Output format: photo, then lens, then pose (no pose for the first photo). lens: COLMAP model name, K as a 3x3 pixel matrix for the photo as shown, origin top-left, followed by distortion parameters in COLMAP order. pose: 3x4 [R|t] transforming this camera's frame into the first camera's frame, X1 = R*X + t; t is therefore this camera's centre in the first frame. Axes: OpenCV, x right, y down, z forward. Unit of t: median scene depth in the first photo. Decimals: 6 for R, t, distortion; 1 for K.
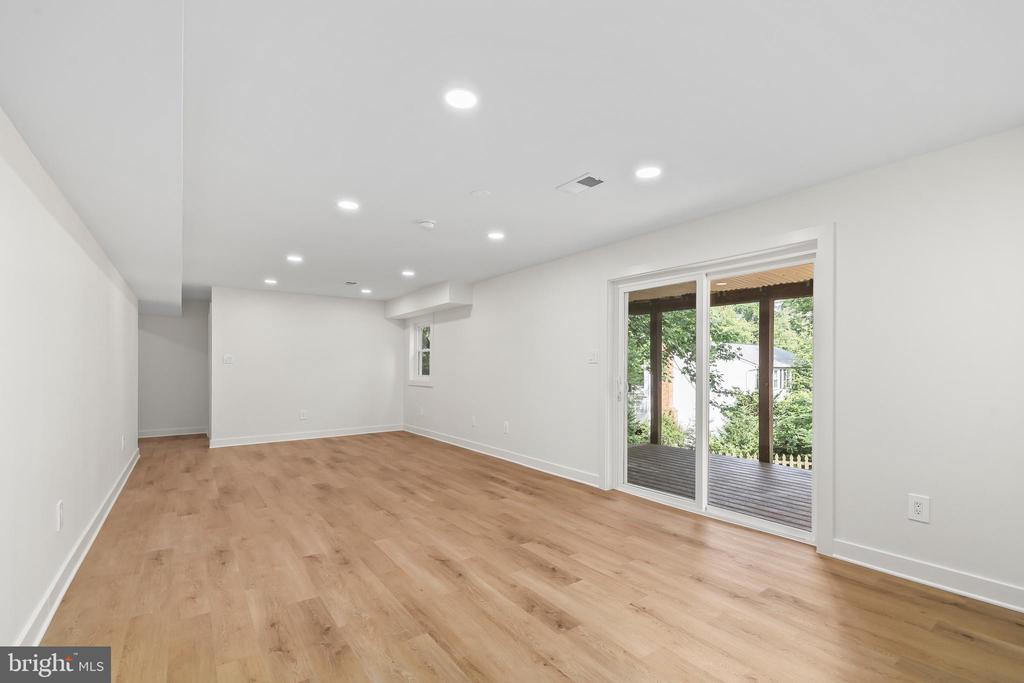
lens RADIAL K [[444.8, 0, 511.3], [0, 444.8, 372.0], [0, 0, 1]] dist [-0.001150, 0.000187]
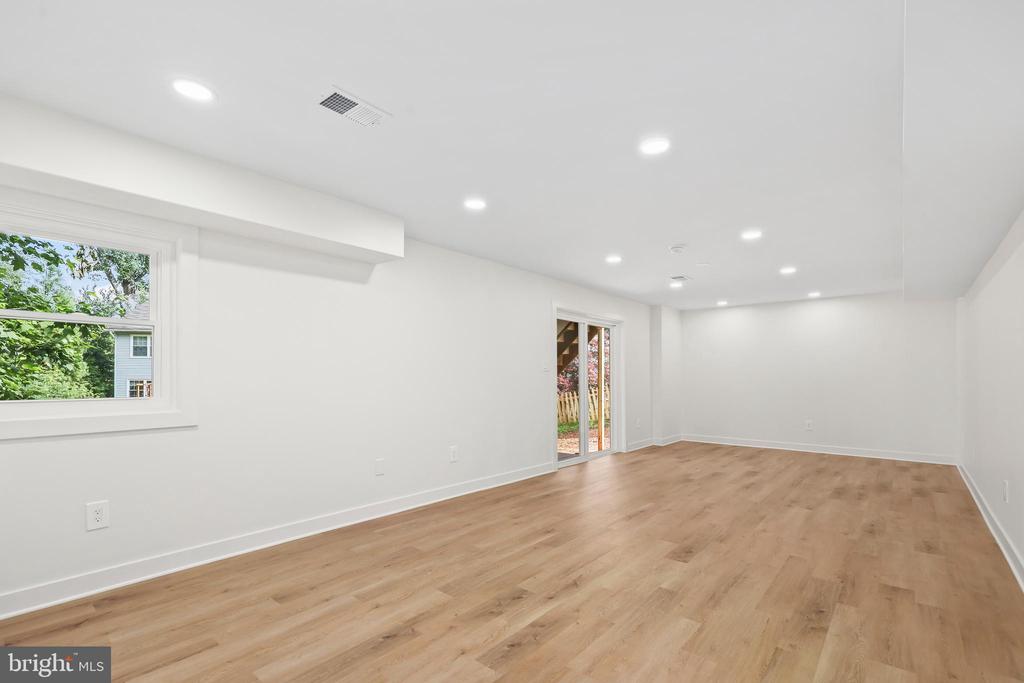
lens RADIAL K [[465.1, 0, 510.4], [0, 465.1, 370.9], [0, 0, 1]] dist [0.001841, 0.016203]
pose [[-0.231193, 0.000148, 0.972908, -1.246613], [-0.001685, 0.999998, -0.000553, -0.024929], [-0.972906, -0.001768, -0.231192, 1.680003]]
